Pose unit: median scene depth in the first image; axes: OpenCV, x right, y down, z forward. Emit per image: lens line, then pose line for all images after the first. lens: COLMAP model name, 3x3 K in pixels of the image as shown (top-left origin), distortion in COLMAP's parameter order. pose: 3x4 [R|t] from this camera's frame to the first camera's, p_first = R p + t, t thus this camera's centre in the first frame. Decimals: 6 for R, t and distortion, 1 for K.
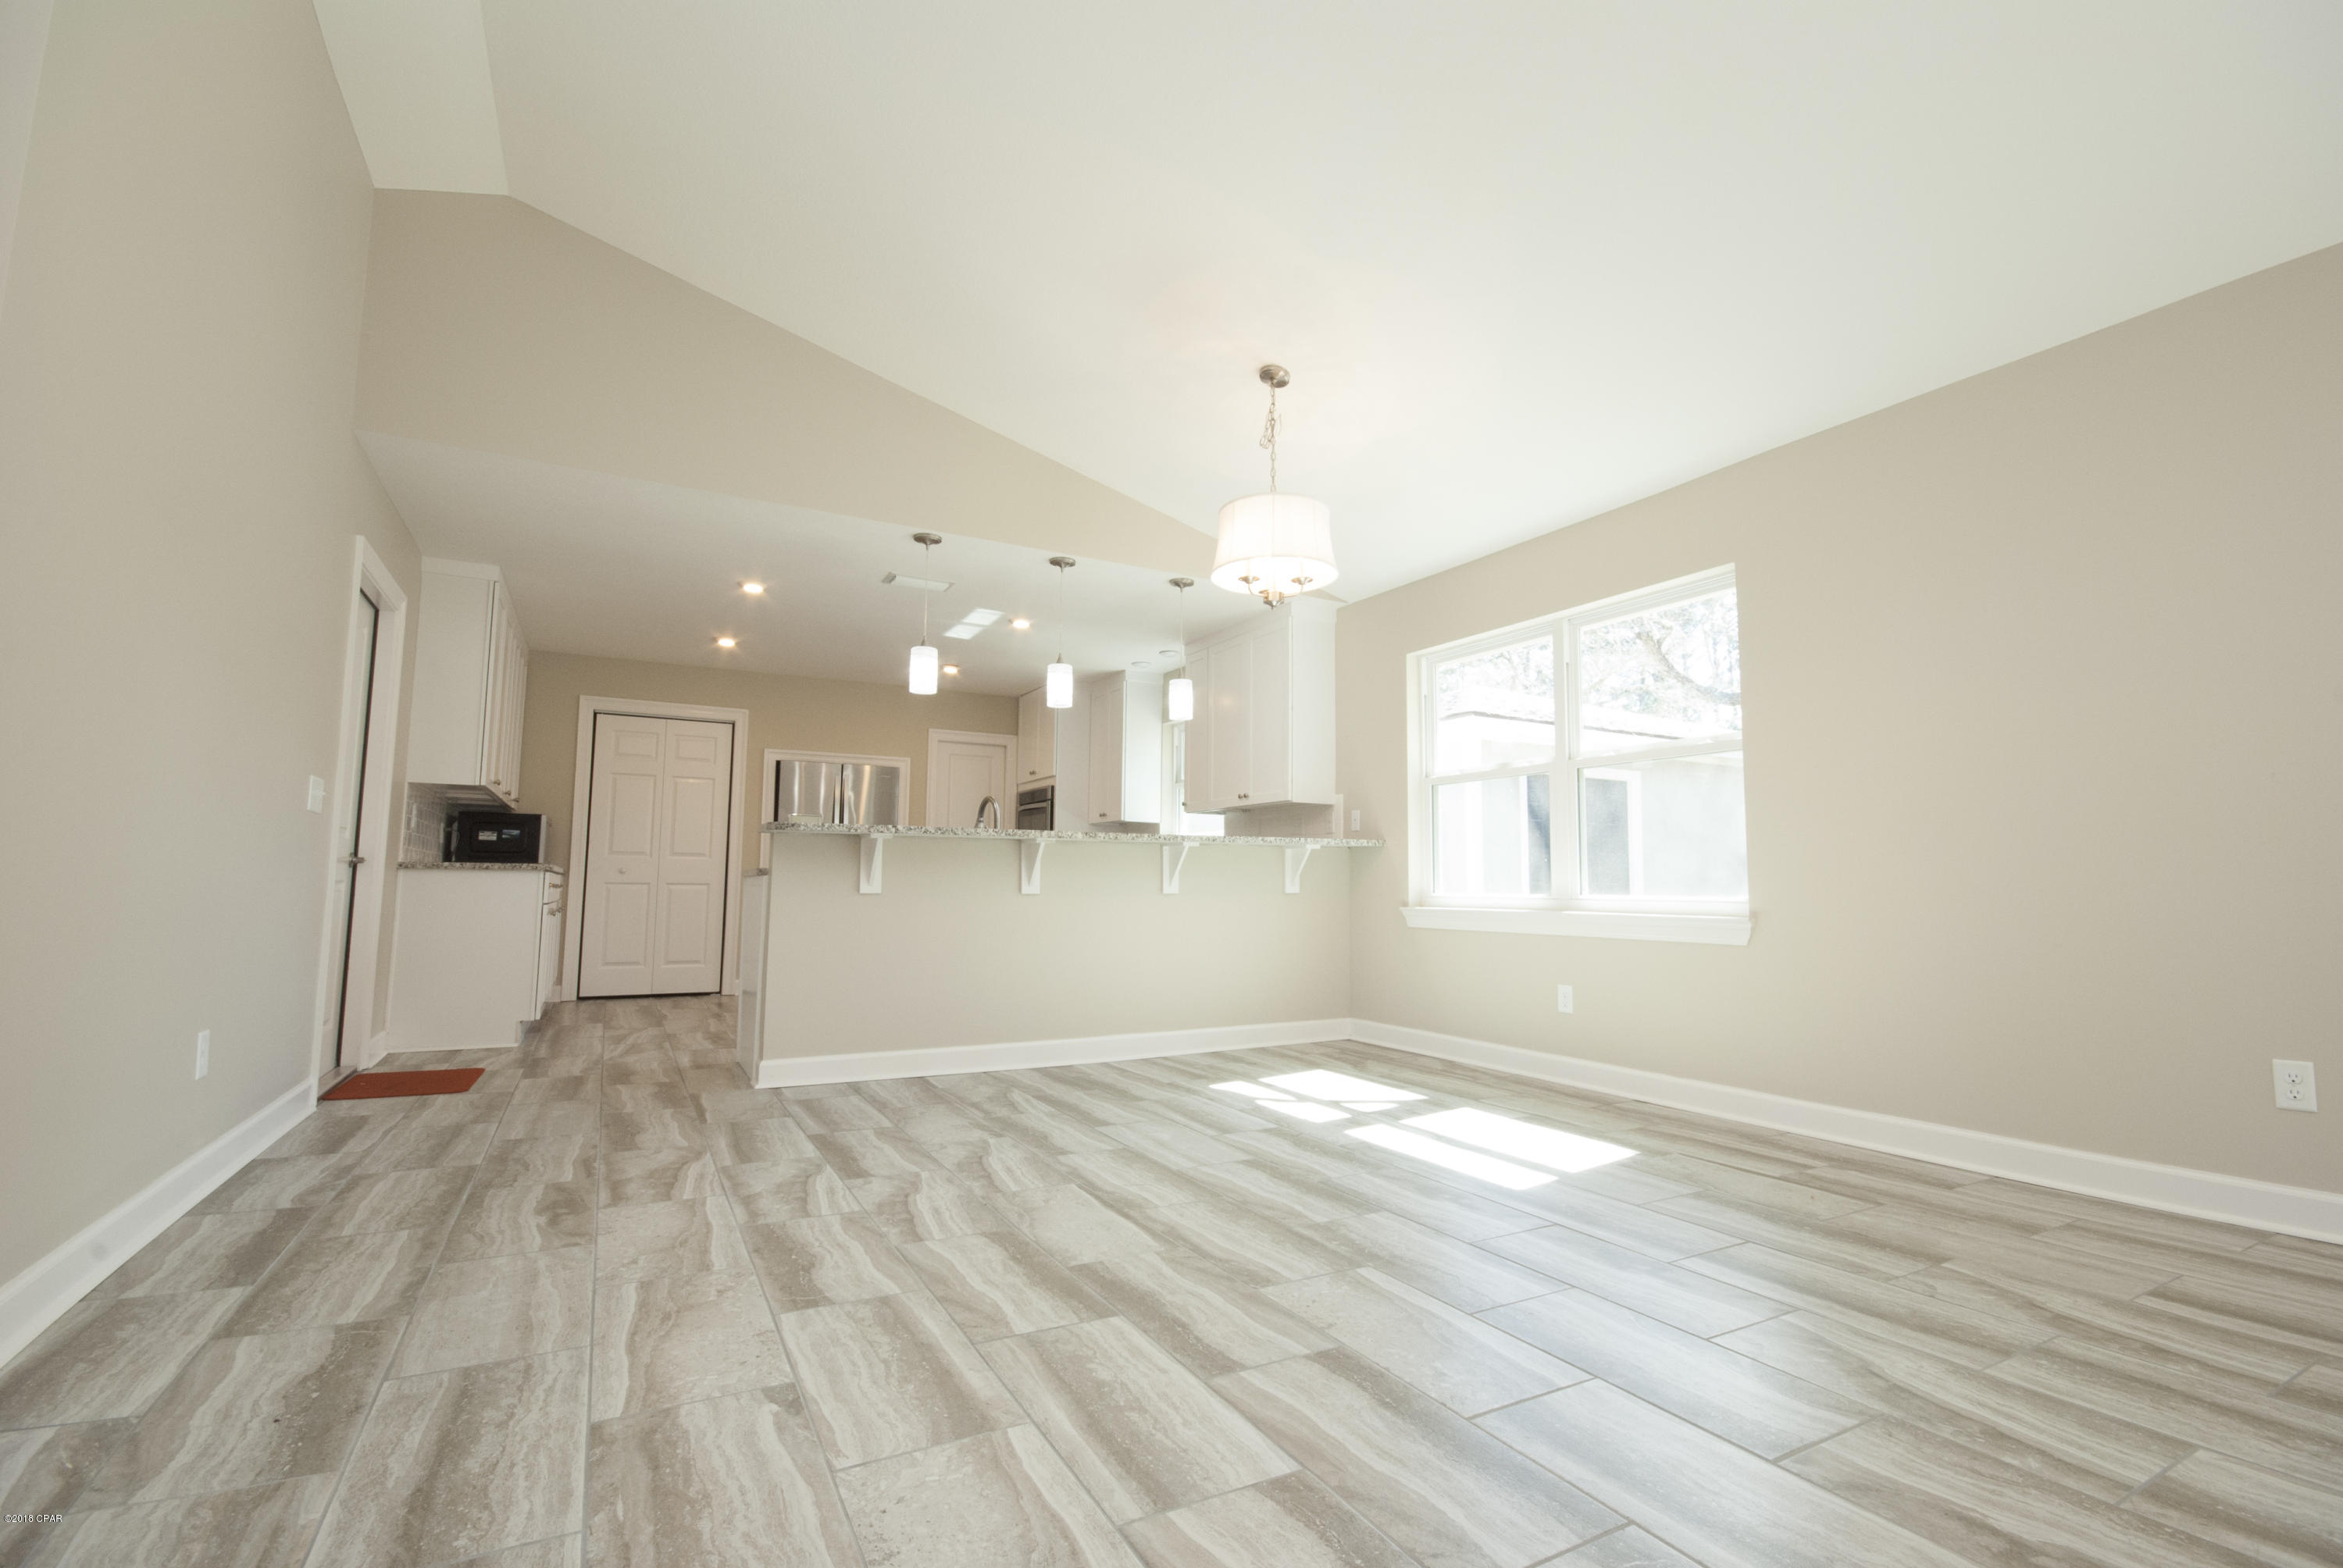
lens RADIAL K [[1032.3, 0, 1168.9], [0, 1032.3, 792.5], [0, 0, 1]] dist [-0.000848, -0.000224]
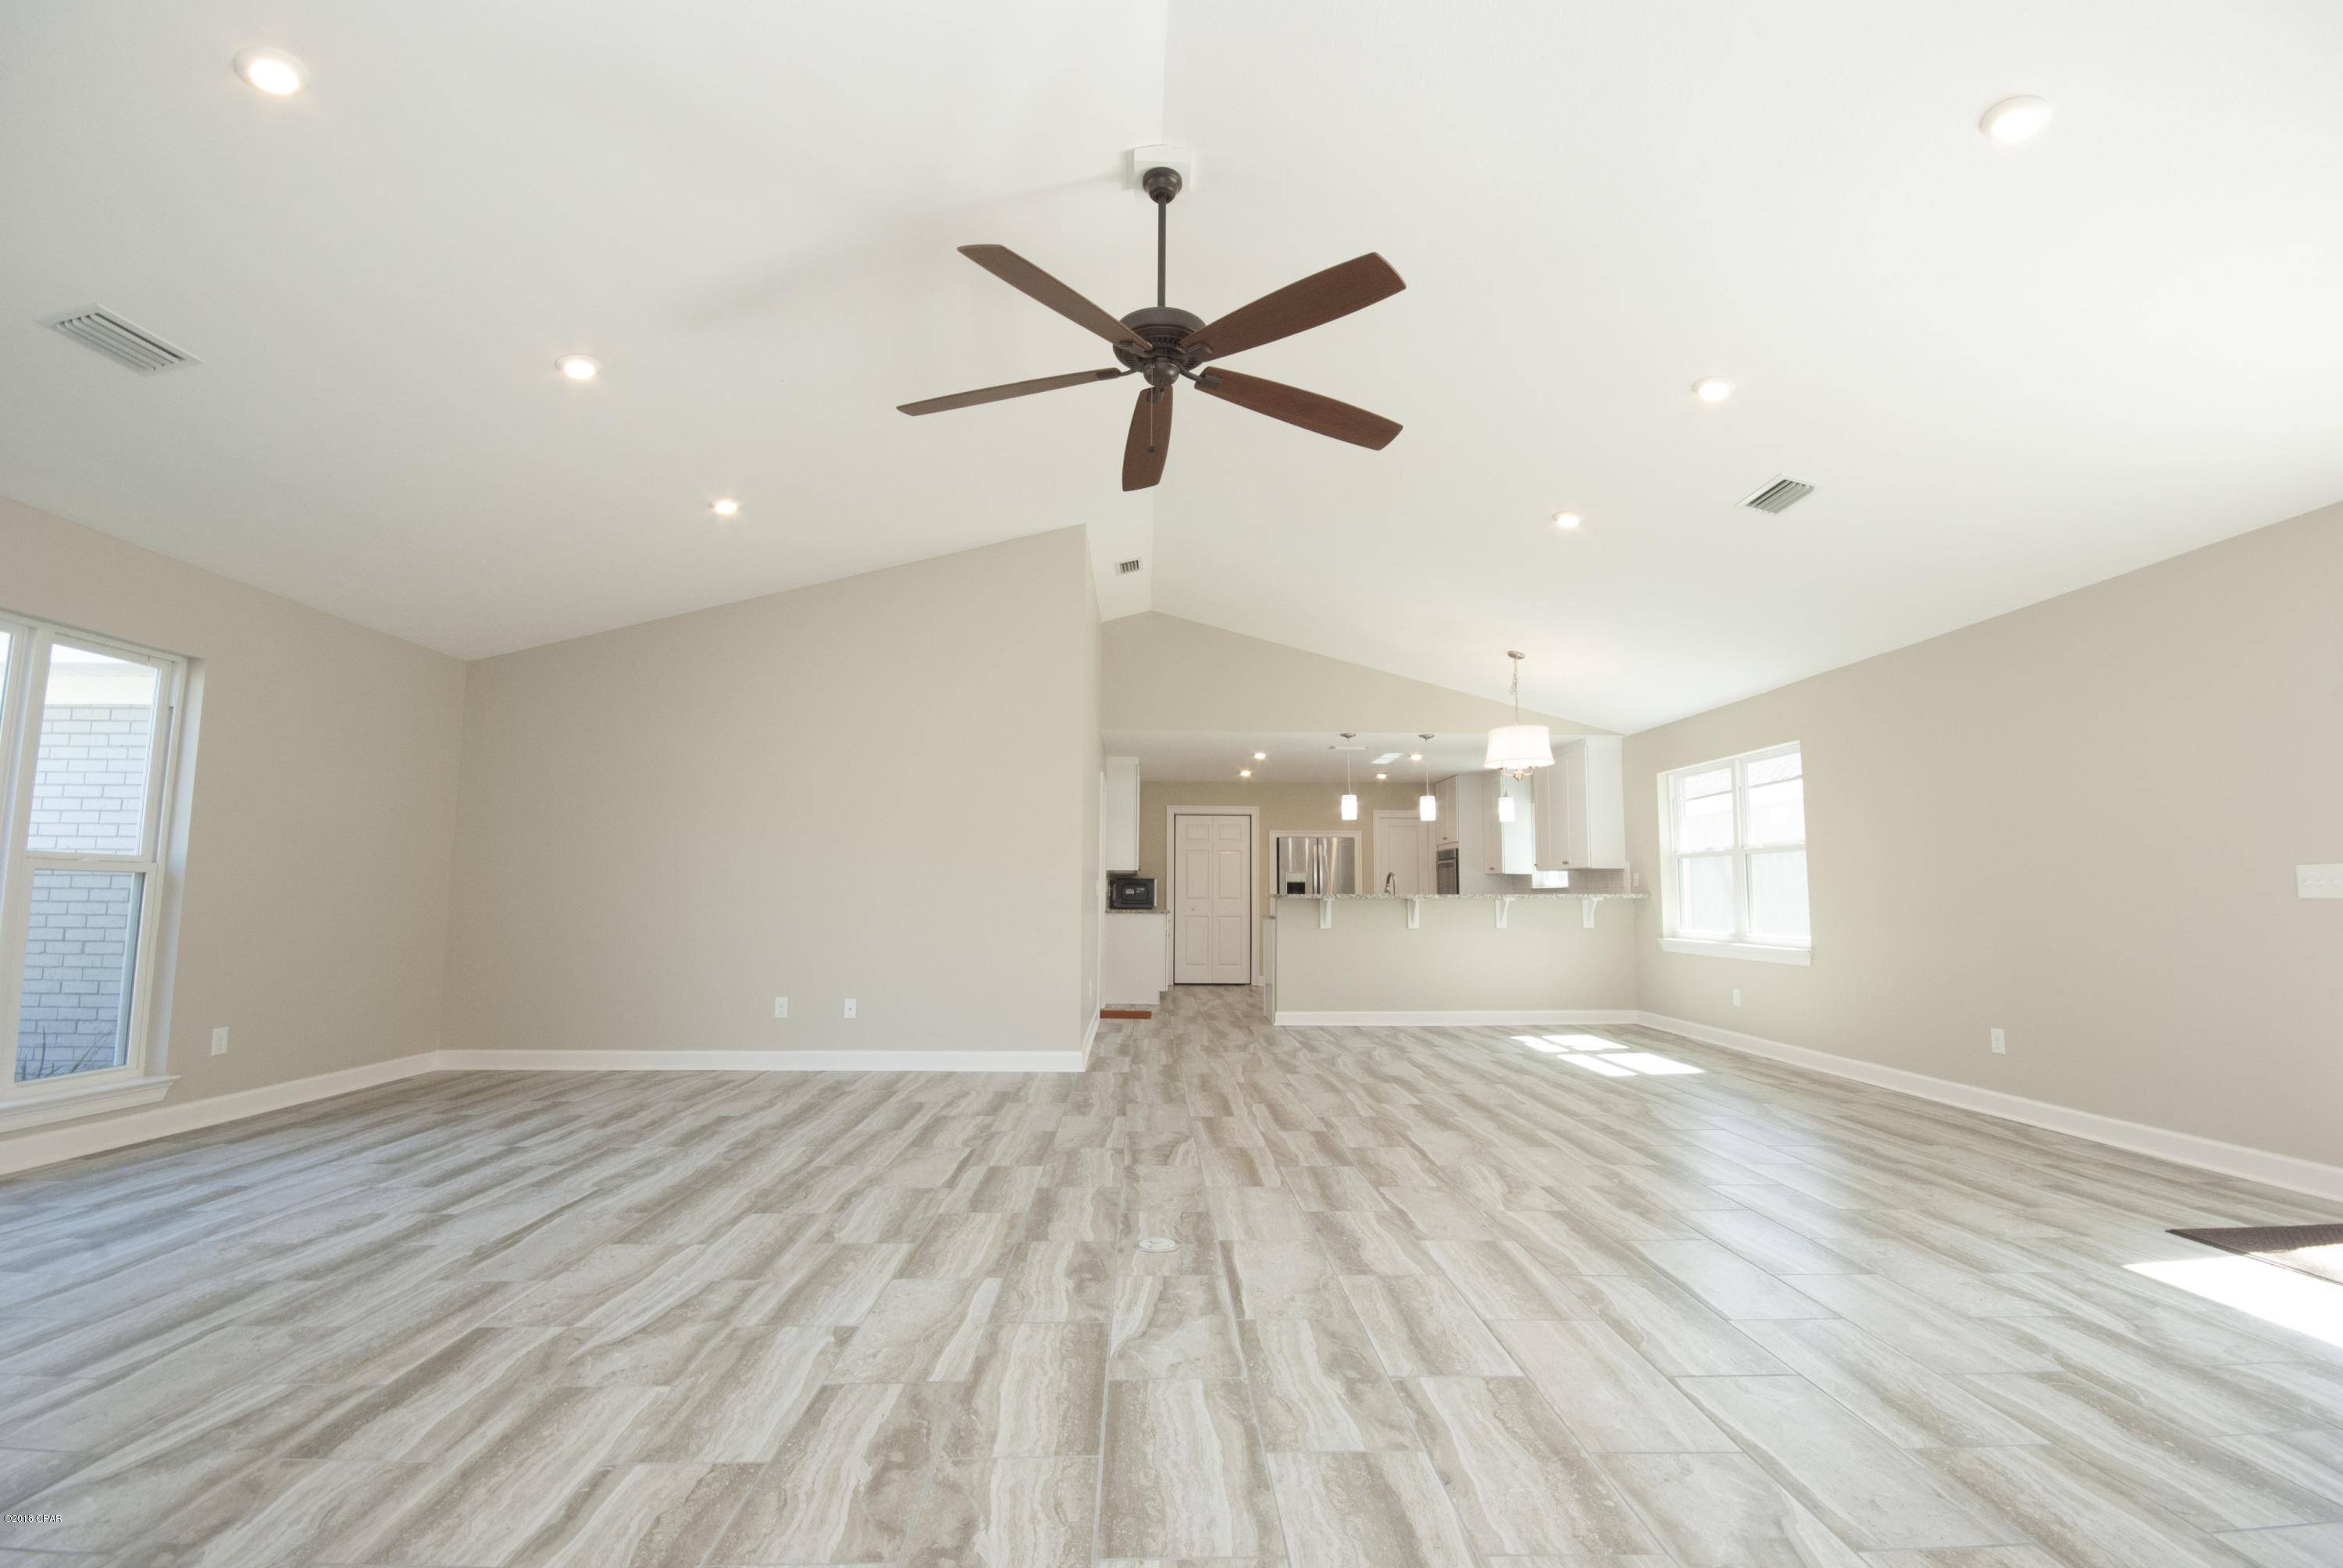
lens RADIAL K [[1034.6, 0, 1170.4], [0, 1034.6, 790.8], [0, 0, 1]] dist [0.016206, -0.015561]
pose [[0.891159, -0.051407, -0.450770, 0.283292], [0.044662, 0.998674, -0.025596, -0.102968], [0.451488, 0.002678, 0.892273, -0.718310]]
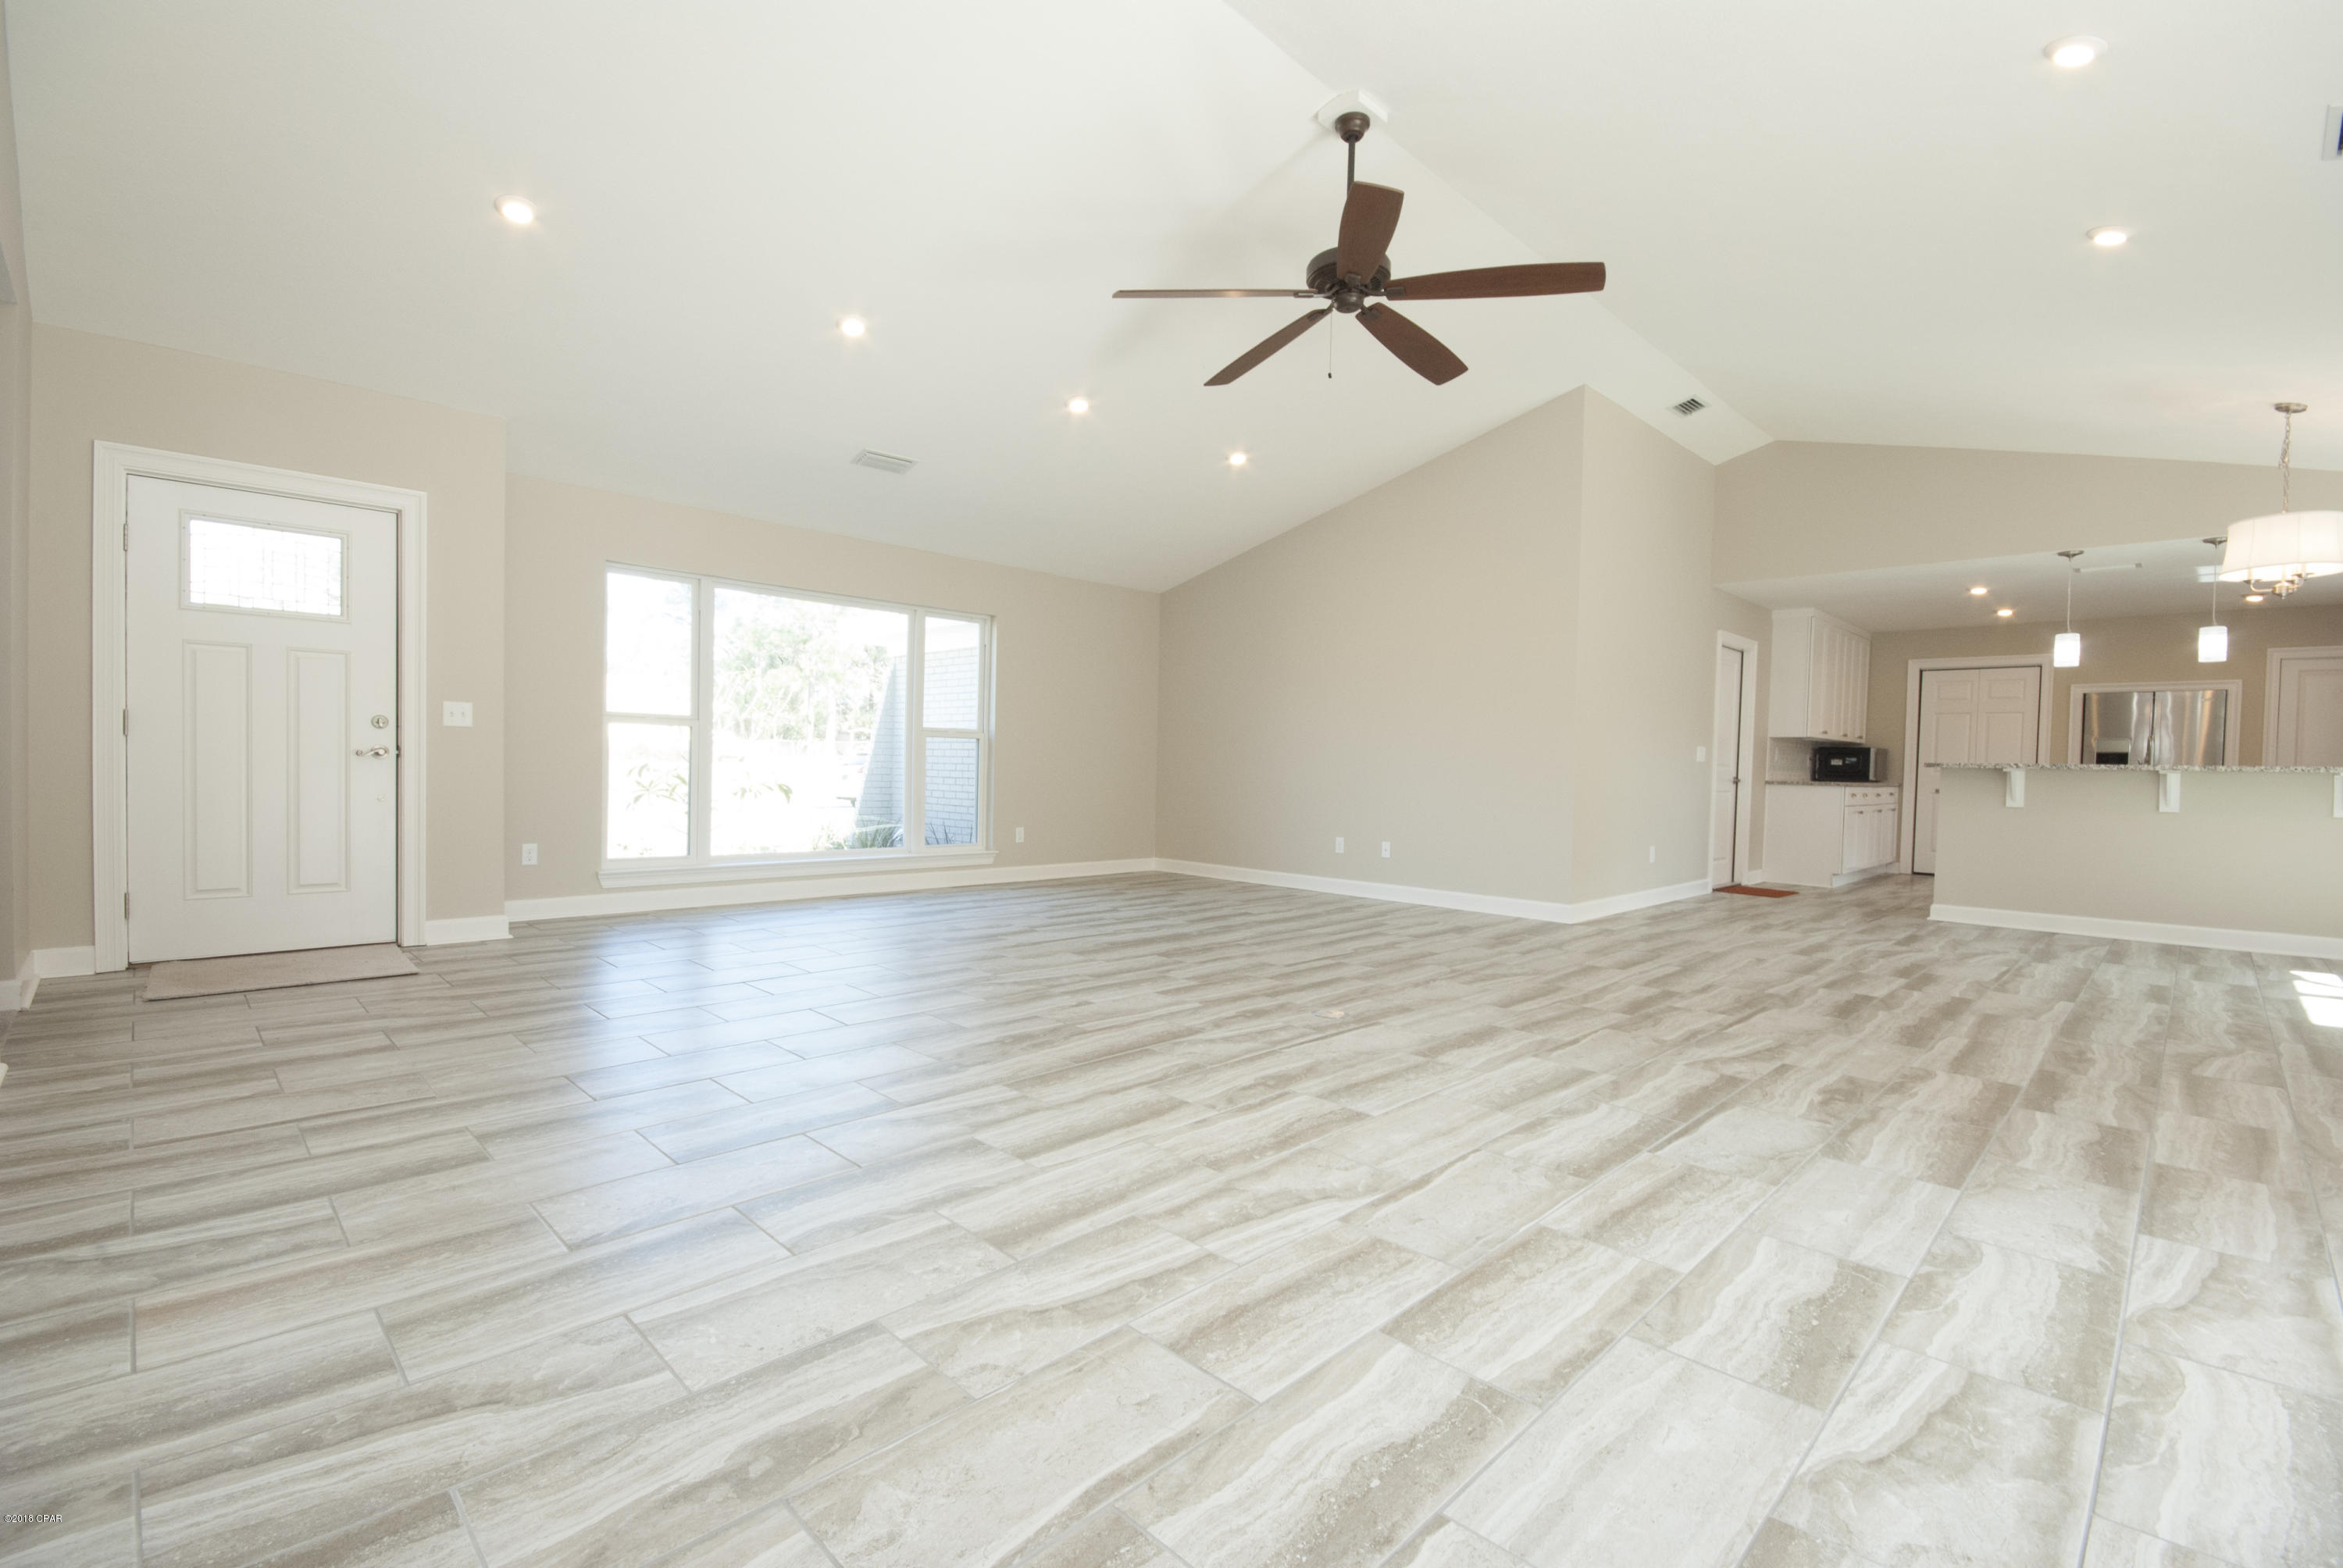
lens RADIAL K [[1034.6, 0, 1170.4], [0, 1034.6, 790.8], [0, 0, 1]] dist [0.016206, -0.015561]
pose [[0.287251, 0.023610, -0.957564, 0.687312], [0.070136, 0.996494, 0.045609, -0.070023], [0.955284, -0.080261, 0.284588, -0.518447]]
